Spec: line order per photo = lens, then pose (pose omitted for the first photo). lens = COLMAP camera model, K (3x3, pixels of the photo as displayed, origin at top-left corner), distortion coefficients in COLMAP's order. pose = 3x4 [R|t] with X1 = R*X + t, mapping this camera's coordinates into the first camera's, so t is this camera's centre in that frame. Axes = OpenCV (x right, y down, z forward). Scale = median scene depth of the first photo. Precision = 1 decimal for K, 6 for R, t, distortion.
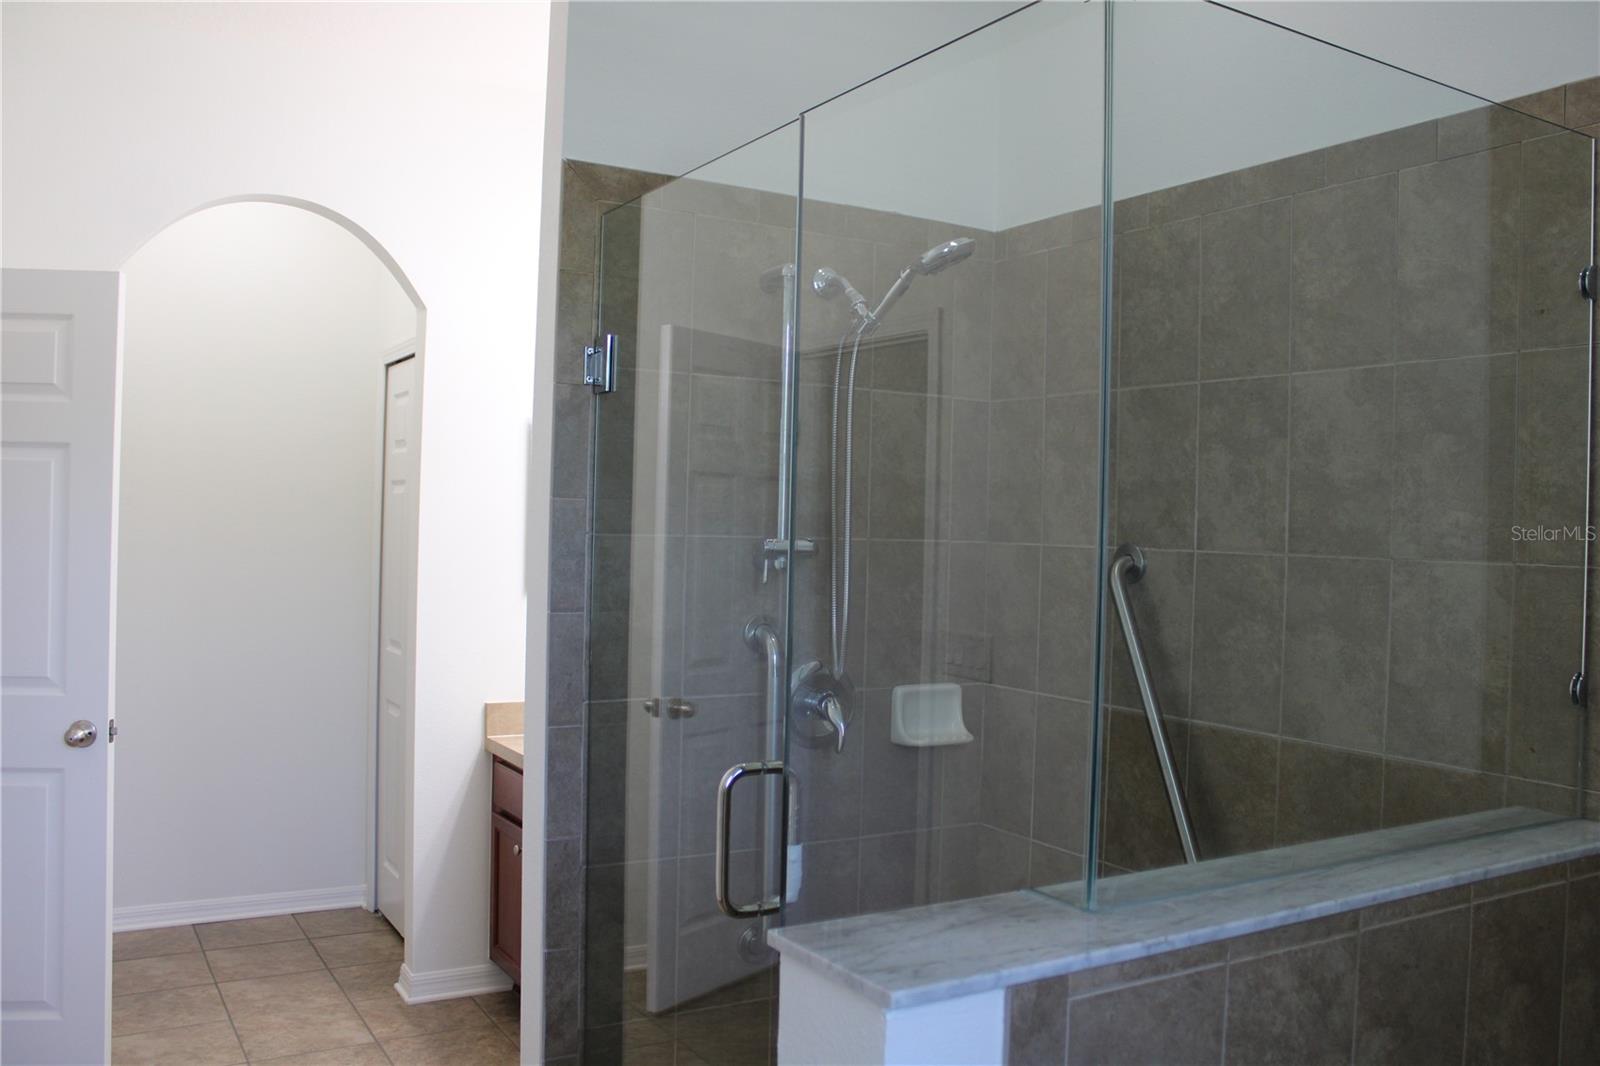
lens RADIAL K [[1330.8, 0, 800.0], [0, 1330.8, 533.0], [0, 0, 1]] dist [-0.159722, 0.143681]
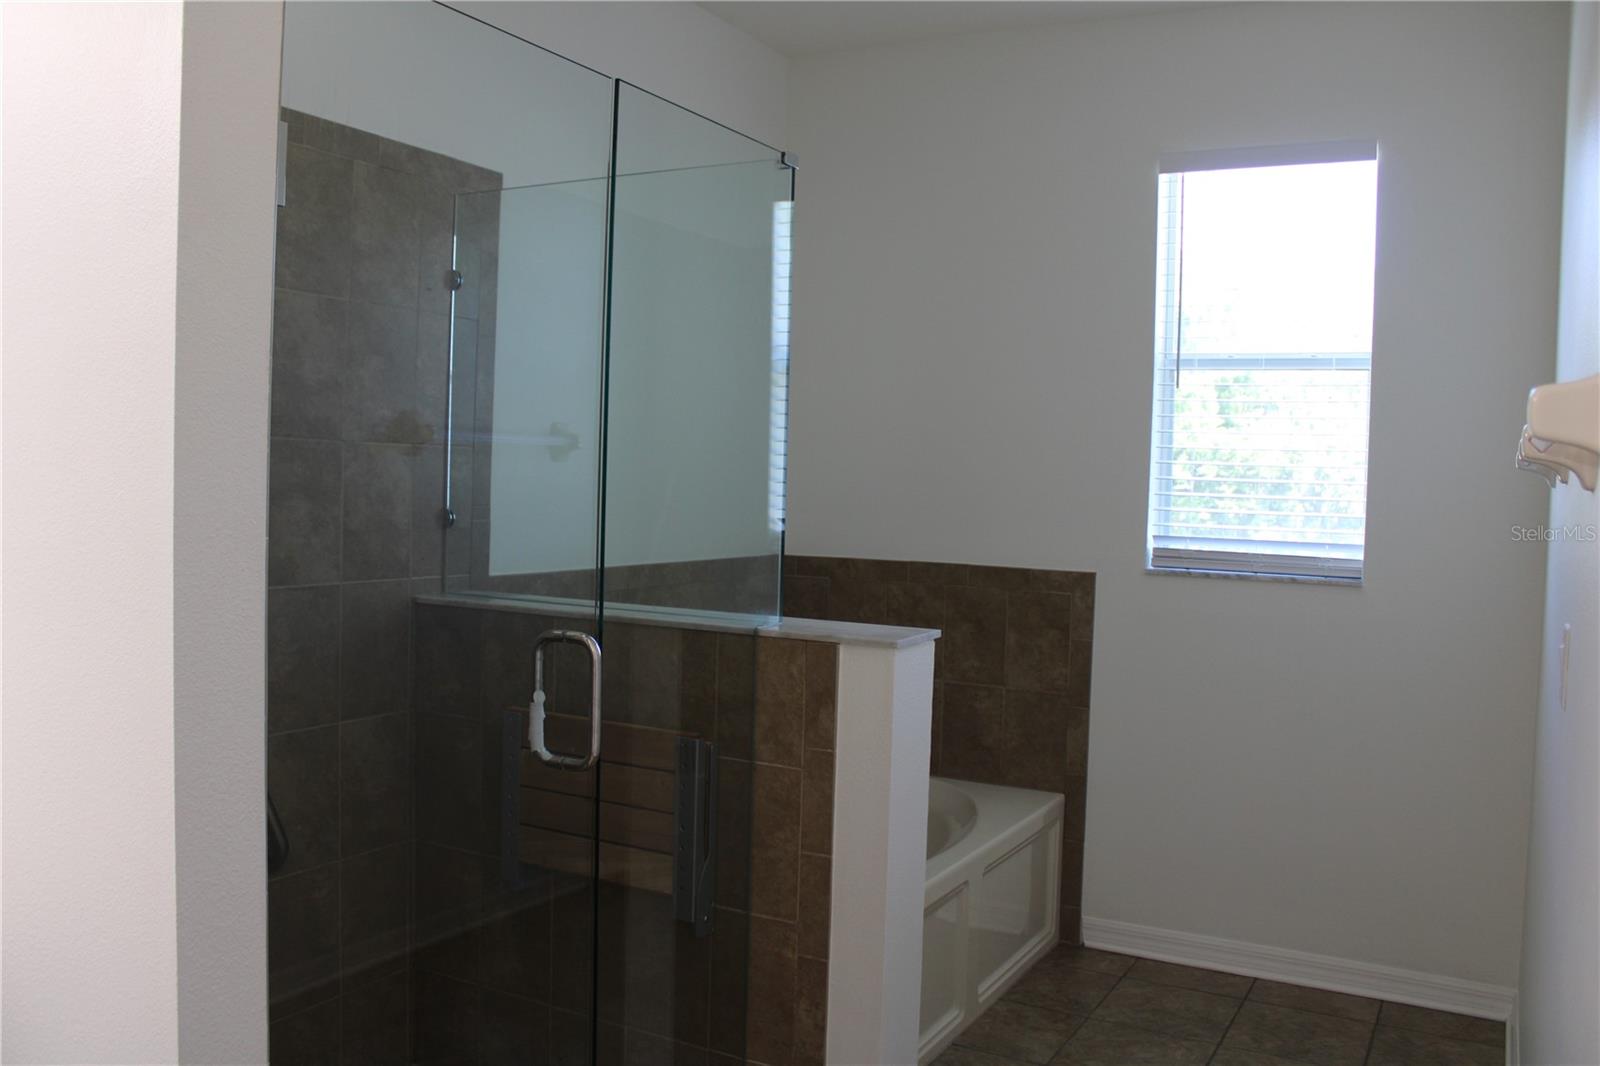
lens RADIAL K [[1330.8, 0, 800.0], [0, 1330.8, 533.0], [0, 0, 1]] dist [-0.159722, 0.143681]
pose [[-0.508203, -0.074667, 0.857994, -0.998638], [-0.036956, 0.997208, 0.064893, 0.009062], [-0.860444, 0.001271, -0.509544, 1.296617]]
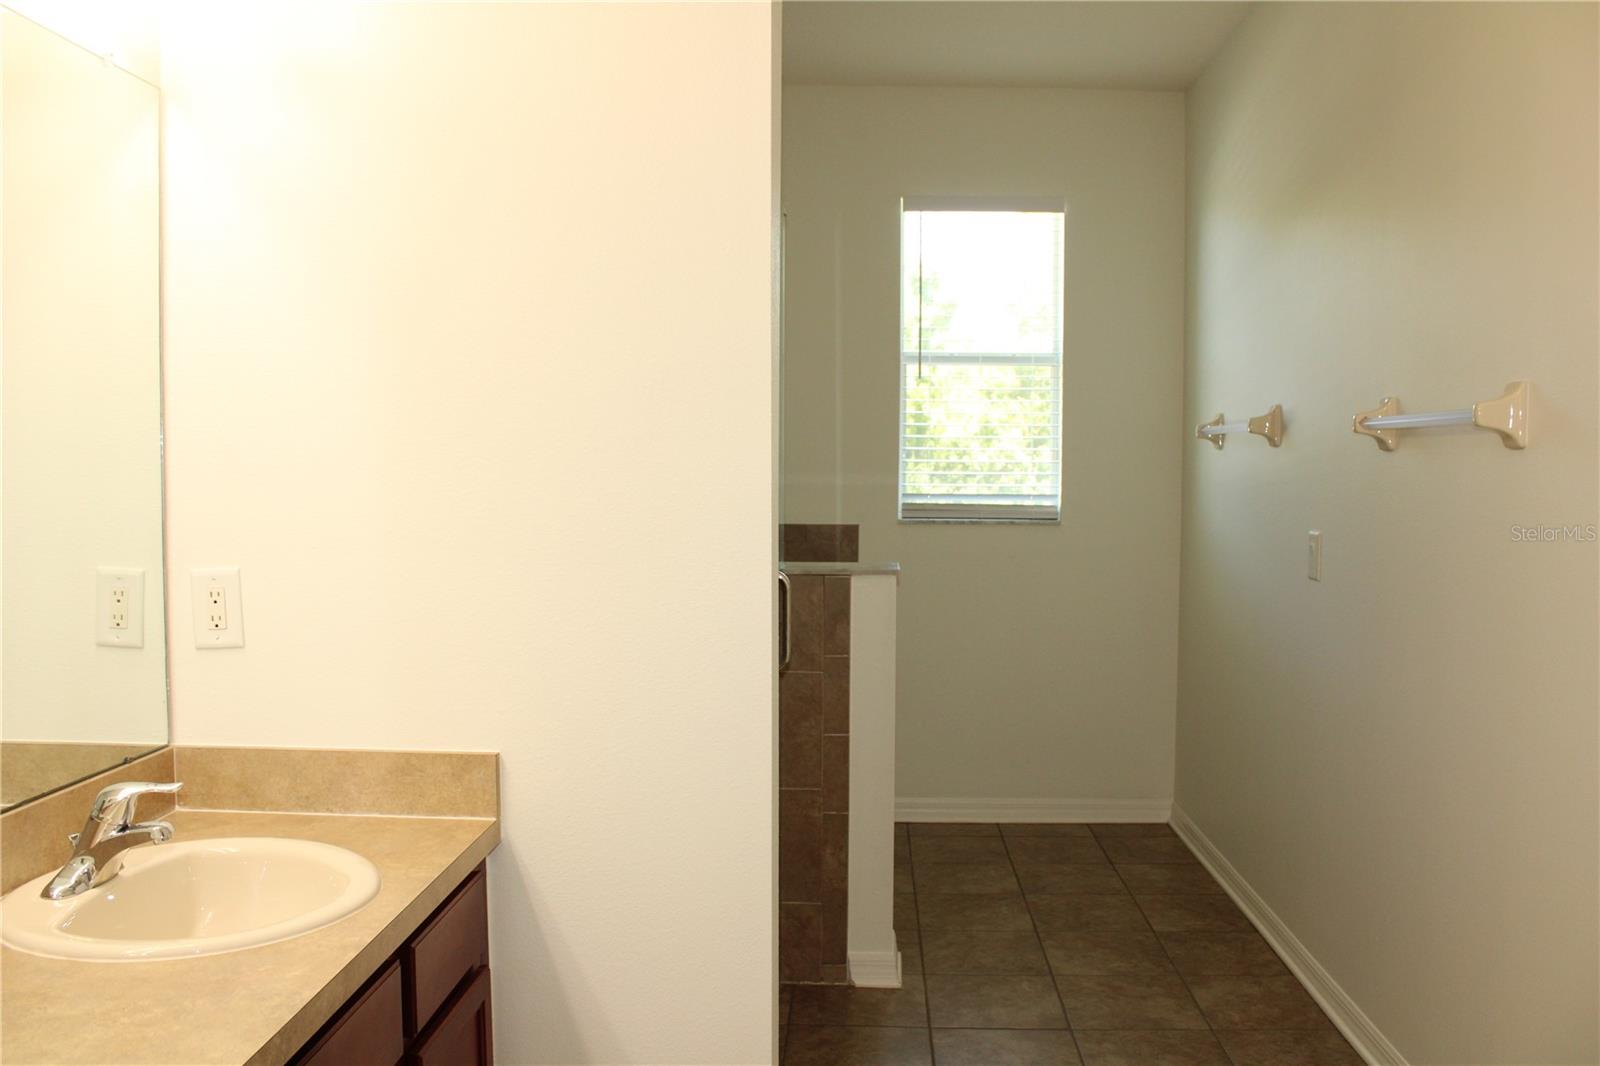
lens RADIAL K [[1330.8, 0, 800.0], [0, 1330.8, 533.0], [0, 0, 1]] dist [-0.159722, 0.143681]
pose [[-0.832043, -0.058793, 0.551587, -0.833338], [-0.023593, 0.997218, 0.070703, 0.020359], [-0.554209, 0.045815, -0.831116, 2.049461]]
